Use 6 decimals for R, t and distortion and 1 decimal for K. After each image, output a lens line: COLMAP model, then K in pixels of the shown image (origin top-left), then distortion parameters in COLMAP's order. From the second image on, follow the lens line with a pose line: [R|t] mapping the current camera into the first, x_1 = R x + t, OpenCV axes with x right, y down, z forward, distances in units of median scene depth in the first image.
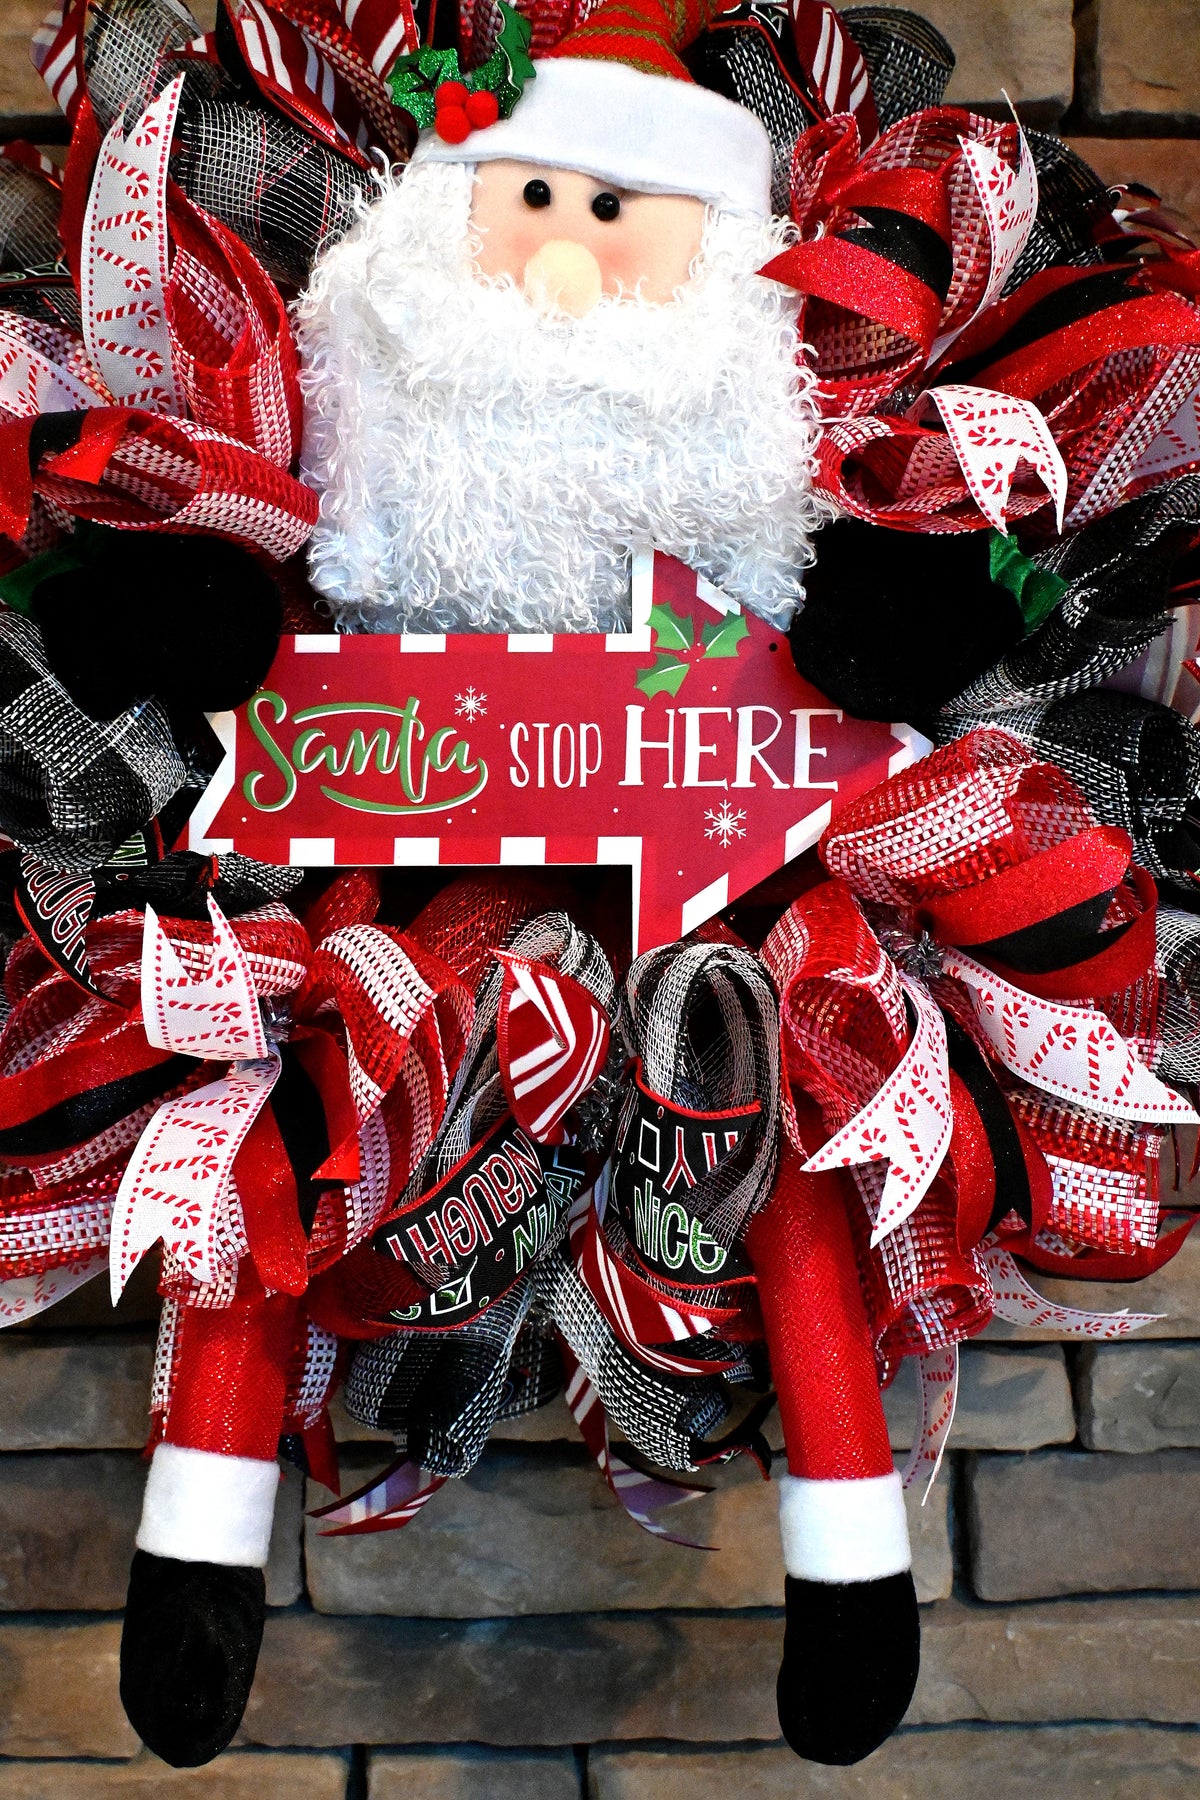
lens RADIAL K [[2779.8, 0, 611.2], [0, 2779.8, 886.4], [0, 0, 1]] dist [0.047189, 0.000000]
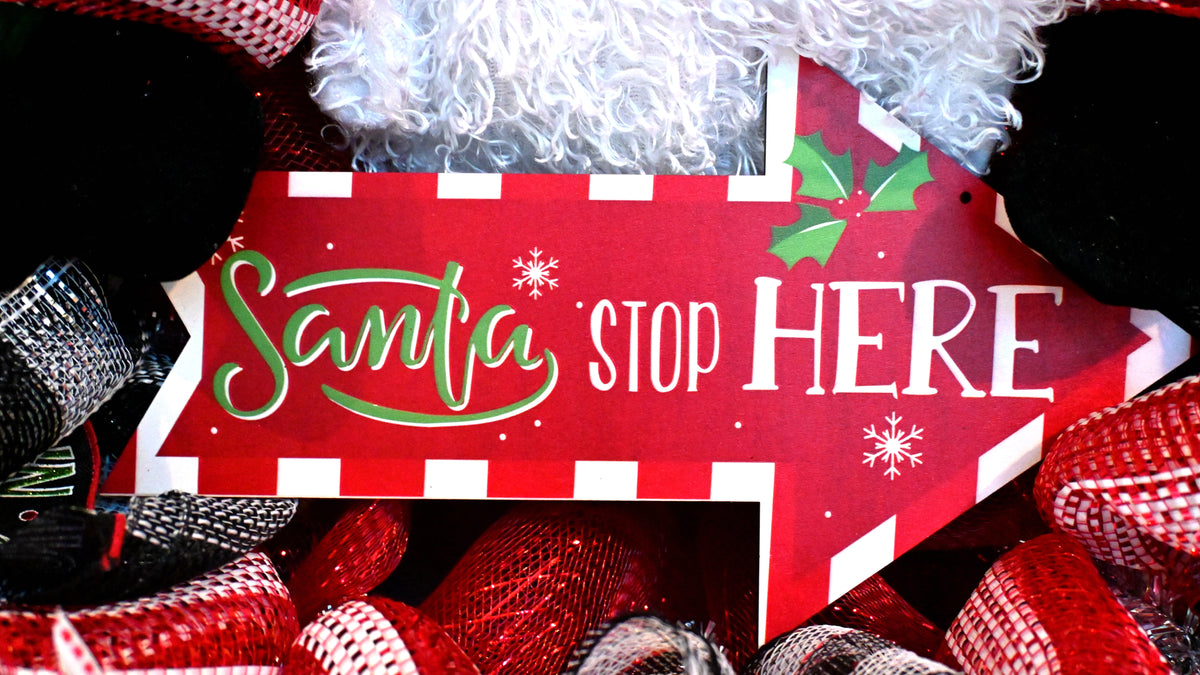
lens RADIAL K [[1790.9, 0, 596.7], [0, 1790.9, 299.2], [0, 0, 1]] dist [0.089501, 0.000000]
pose [[0.999473, 0.013835, -0.029350, -0.021668], [-0.014824, 0.999321, -0.033736, -0.043940], [0.028863, 0.034153, 0.999000, 0.549191]]
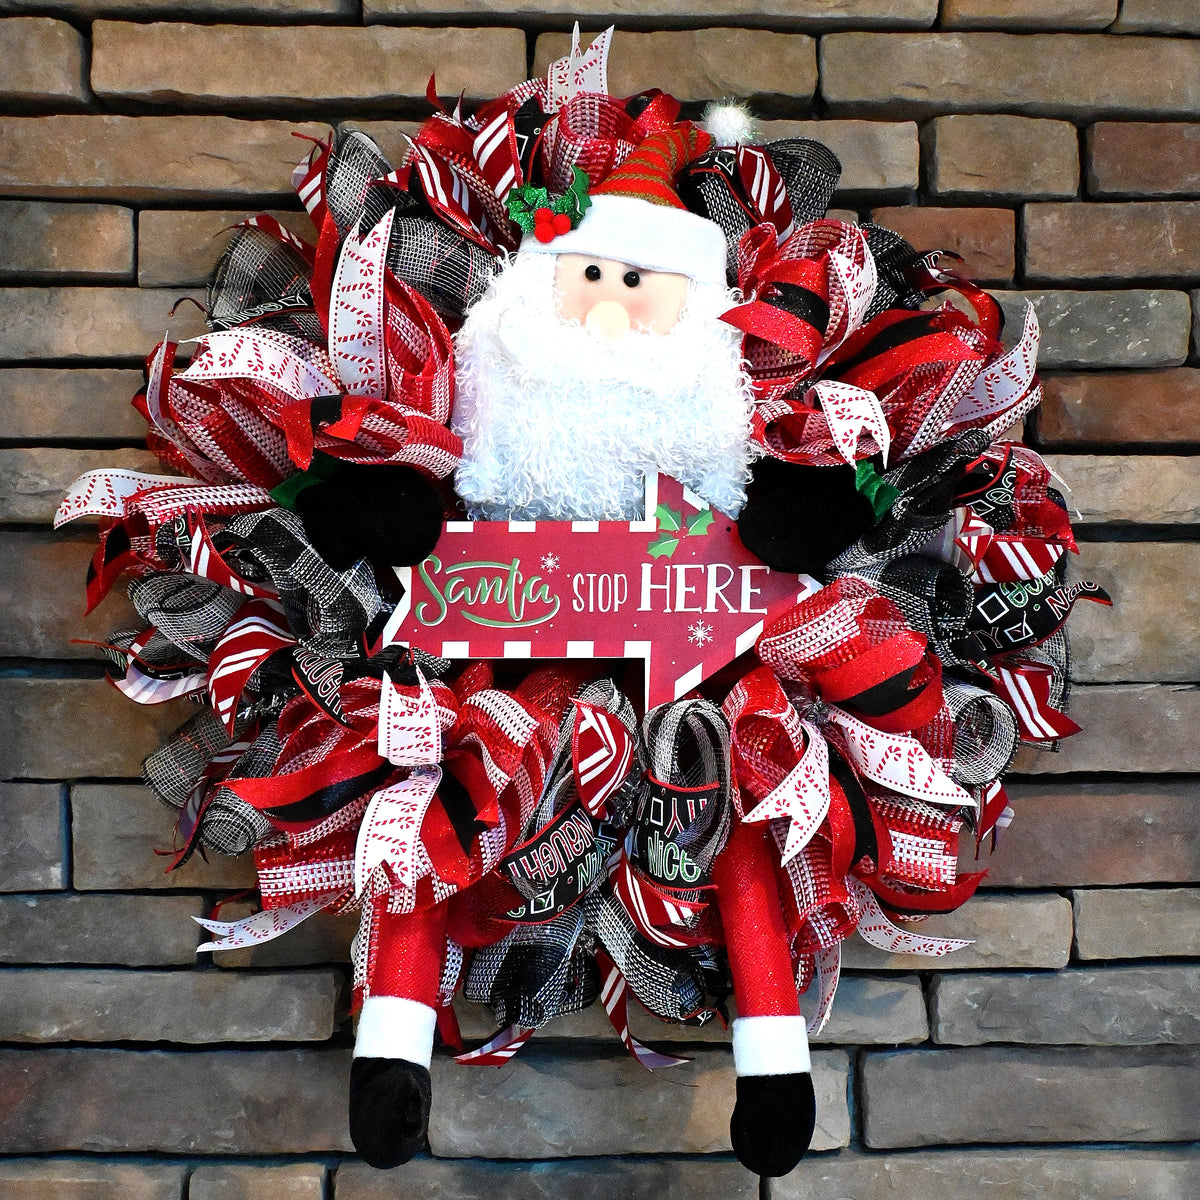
lens RADIAL K [[3622.3, 0, 596.3], [0, 3622.3, 600.7], [0, 0, 1]] dist [0.381561, 0.000000]
pose [[0.999955, 0.001758, 0.009312, -0.043102], [-0.001238, 0.998452, -0.055614, 0.081001], [-0.009396, 0.055600, 0.998409, -1.211673]]
